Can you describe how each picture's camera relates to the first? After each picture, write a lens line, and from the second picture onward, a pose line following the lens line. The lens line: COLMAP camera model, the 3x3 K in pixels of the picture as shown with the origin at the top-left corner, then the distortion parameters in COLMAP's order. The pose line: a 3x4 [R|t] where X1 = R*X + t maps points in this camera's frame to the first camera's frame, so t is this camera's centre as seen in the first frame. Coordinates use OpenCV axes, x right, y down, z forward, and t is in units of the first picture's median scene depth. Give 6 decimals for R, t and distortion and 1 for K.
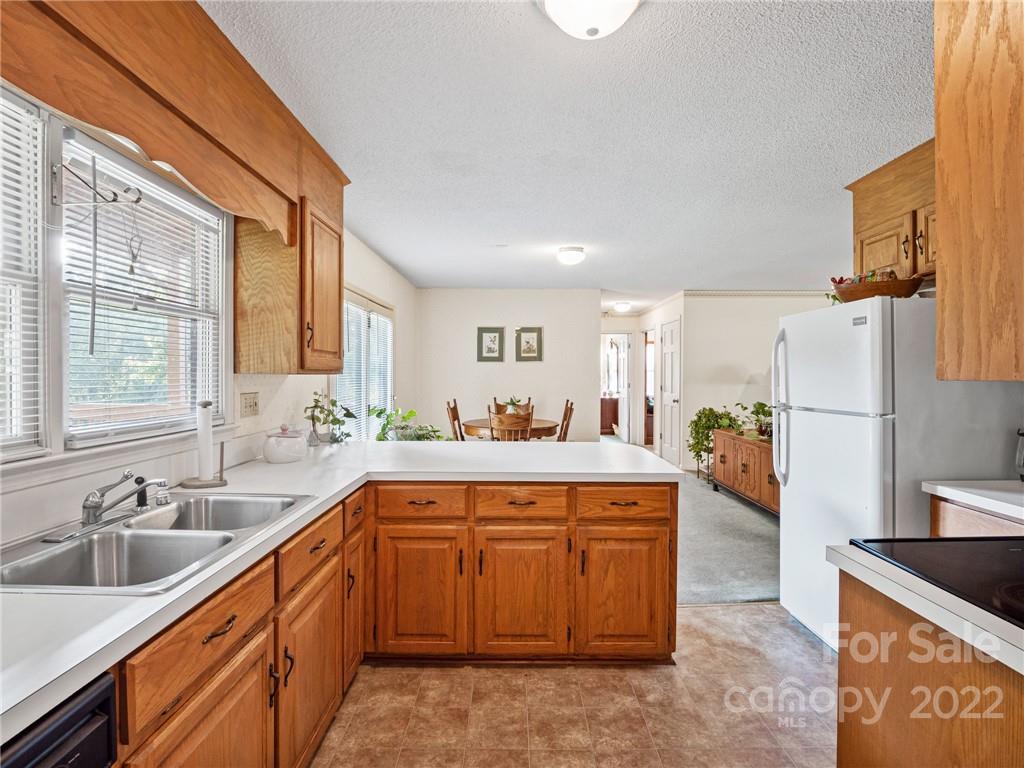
lens RADIAL K [[480.9, 0, 512.0], [0, 480.9, 384.0], [0, 0, 1]] dist [-0.000862, -0.000008]
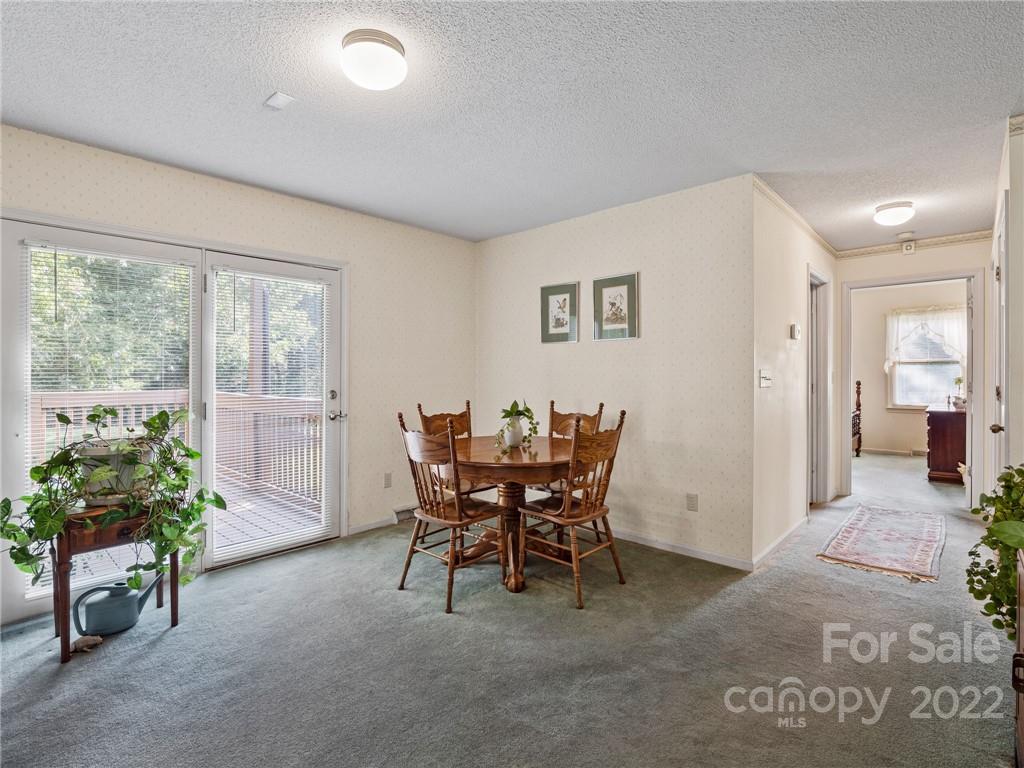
lens RADIAL K [[505.8, 0, 515.7], [0, 505.8, 373.5], [0, 0, 1]] dist [-0.004475, -0.001422]
pose [[0.762126, -0.000747, -0.647428, 0.498212], [-0.013492, 0.999764, -0.017035, 0.007034], [0.647288, 0.021718, 0.761936, 0.742969]]
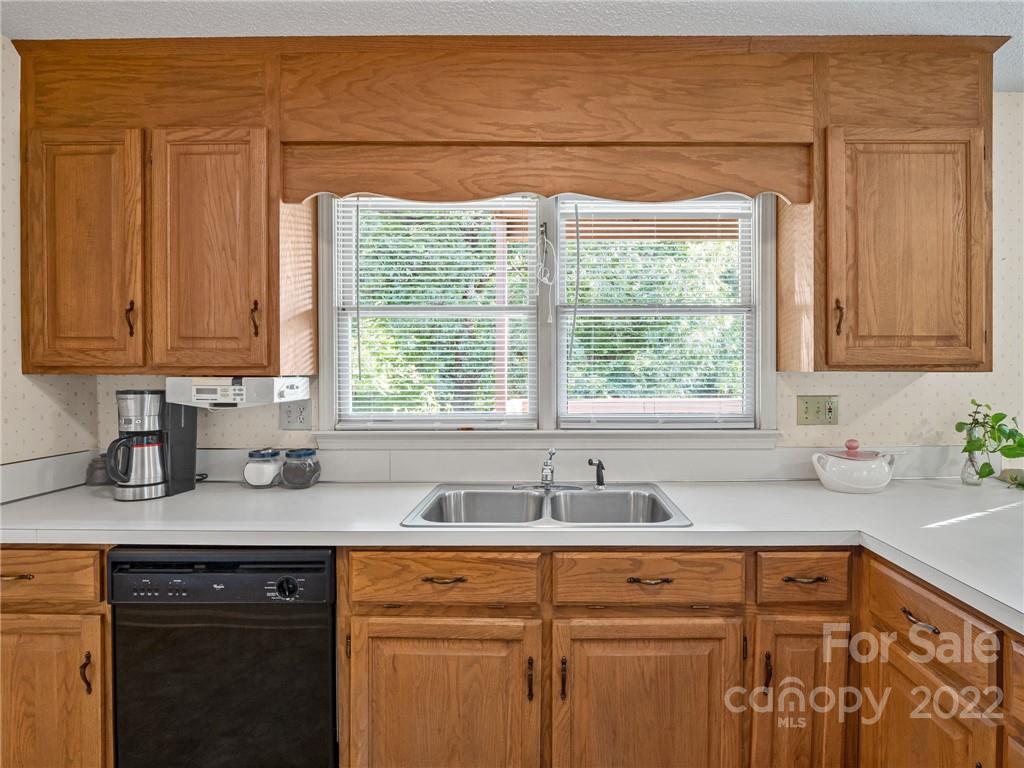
lens RADIAL K [[505.8, 0, 515.7], [0, 505.8, 373.5], [0, 0, 1]] dist [-0.004475, -0.001422]
pose [[0.041152, -0.011325, -0.999089, 0.148877], [-0.020775, 0.999710, -0.012187, 0.000737], [0.998937, 0.021257, 0.040905, 0.246805]]
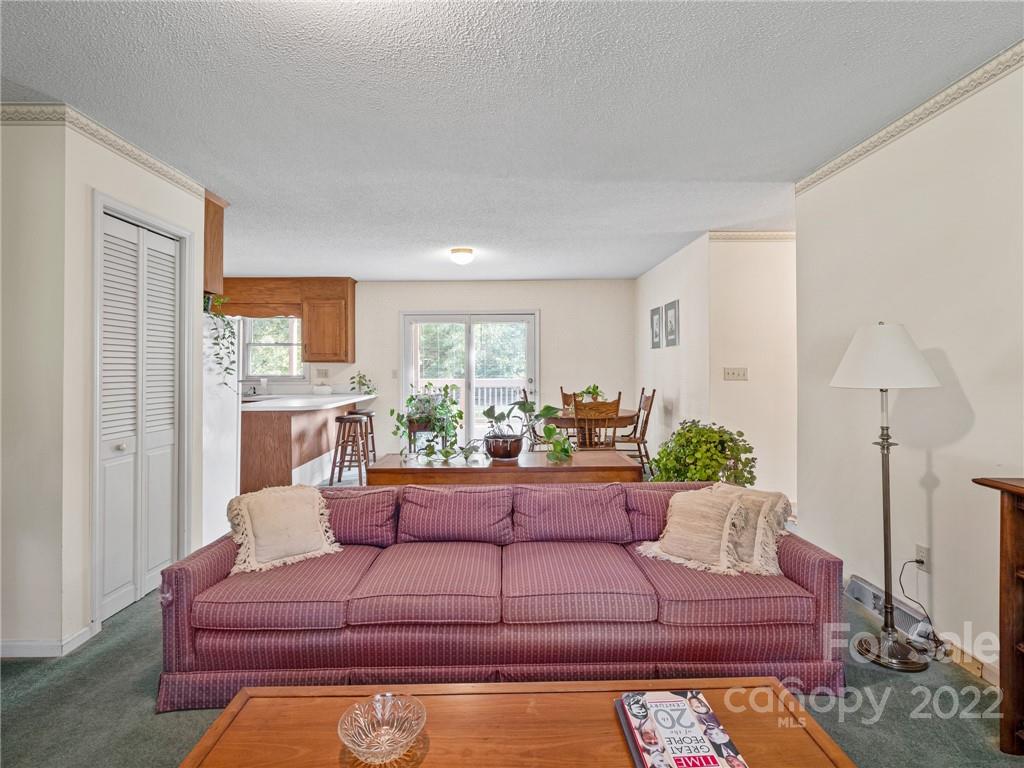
lens RADIAL K [[495.7, 0, 507.5], [0, 495.7, 368.4], [0, 0, 1]] dist [0.000914, 0.000572]
pose [[0.049288, -0.001265, -0.998784, 1.303021], [-0.019888, 0.999800, -0.002248, -0.001745], [0.998587, 0.019974, 0.049253, 1.051637]]
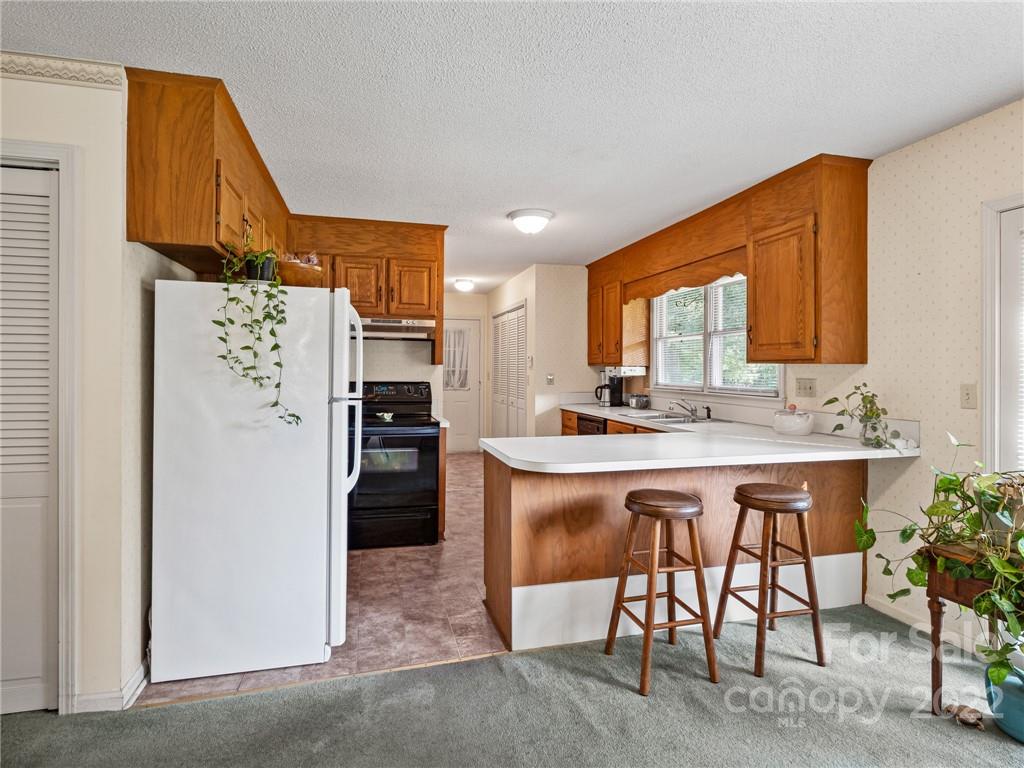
lens RADIAL K [[555.0, 0, 513.1], [0, 555.0, 366.7], [0, 0, 1]] dist [0.002274, 0.000743]
pose [[-0.957556, -0.008362, -0.288126, 0.342676], [-0.013983, 0.999750, 0.017454, -0.015824], [0.287908, 0.020742, -0.957433, 1.199984]]
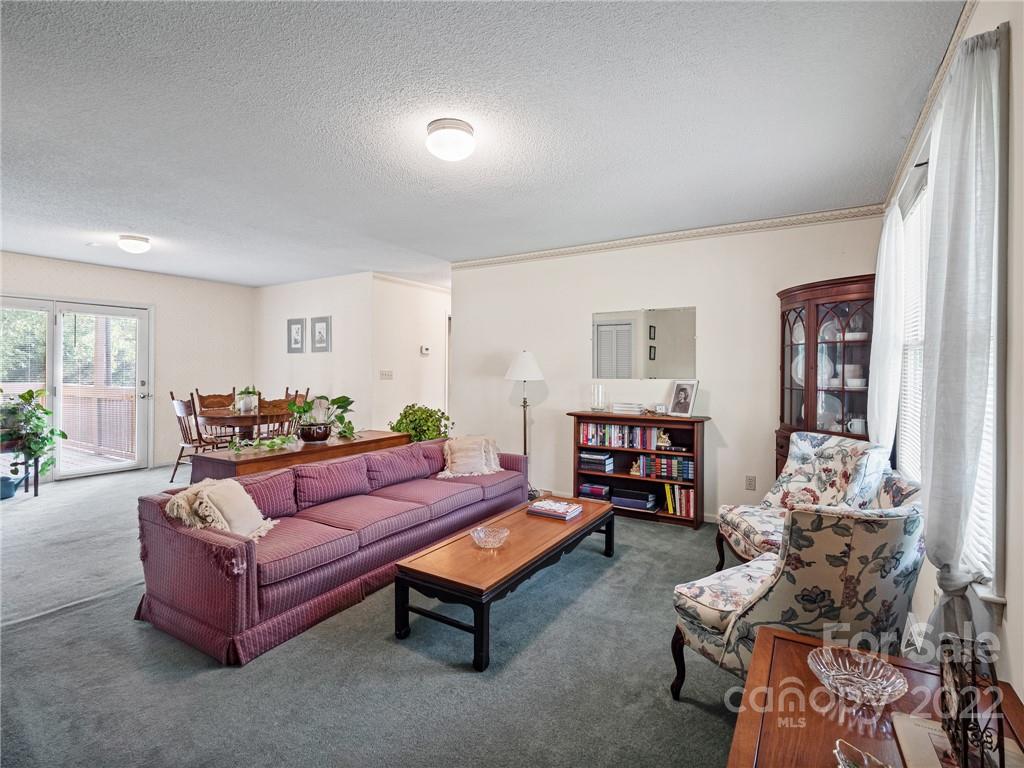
lens RADIAL K [[495.7, 0, 507.5], [0, 495.7, 368.4], [0, 0, 1]] dist [0.000914, 0.000572]
pose [[0.867711, -0.000228, -0.497069, 1.339832], [-0.013252, 0.999634, -0.023591, 0.009036], [0.496892, 0.027057, 0.867390, 0.474509]]
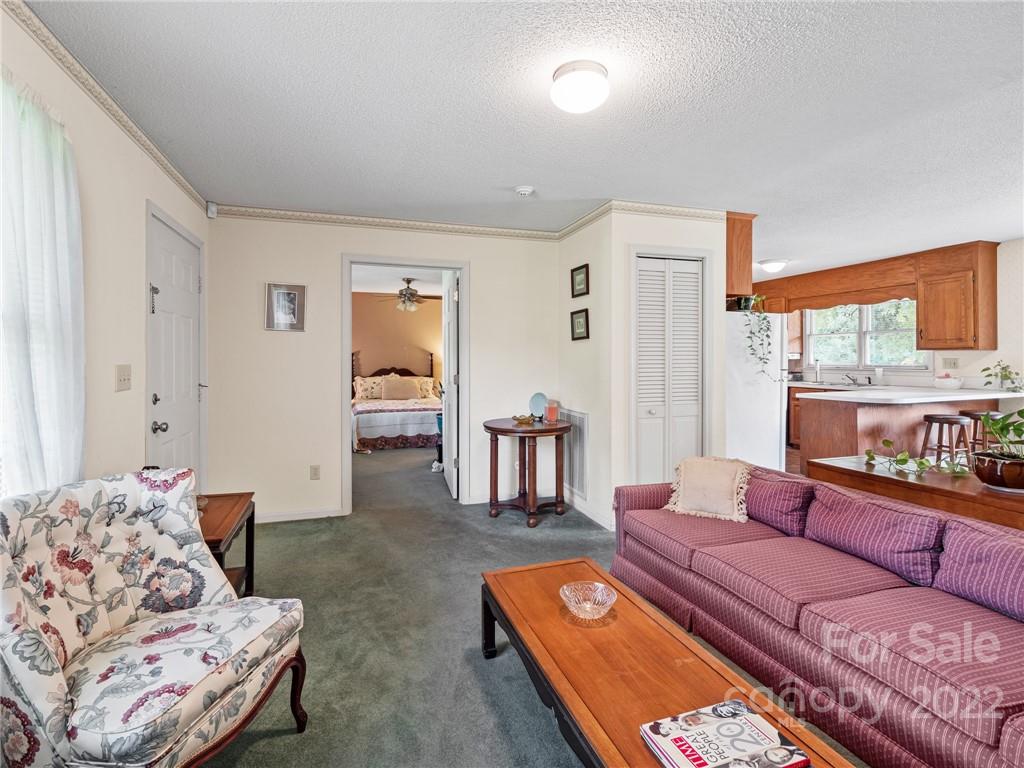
lens RADIAL K [[511.8, 0, 528.2], [0, 511.8, 359.2], [0, 0, 1]] dist [-0.001314, 0.000028]
pose [[-0.928219, 0.002758, -0.372024, 1.228153], [-0.005794, 0.999744, 0.021869, -0.011318], [0.371989, 0.022455, -0.927965, 1.377245]]
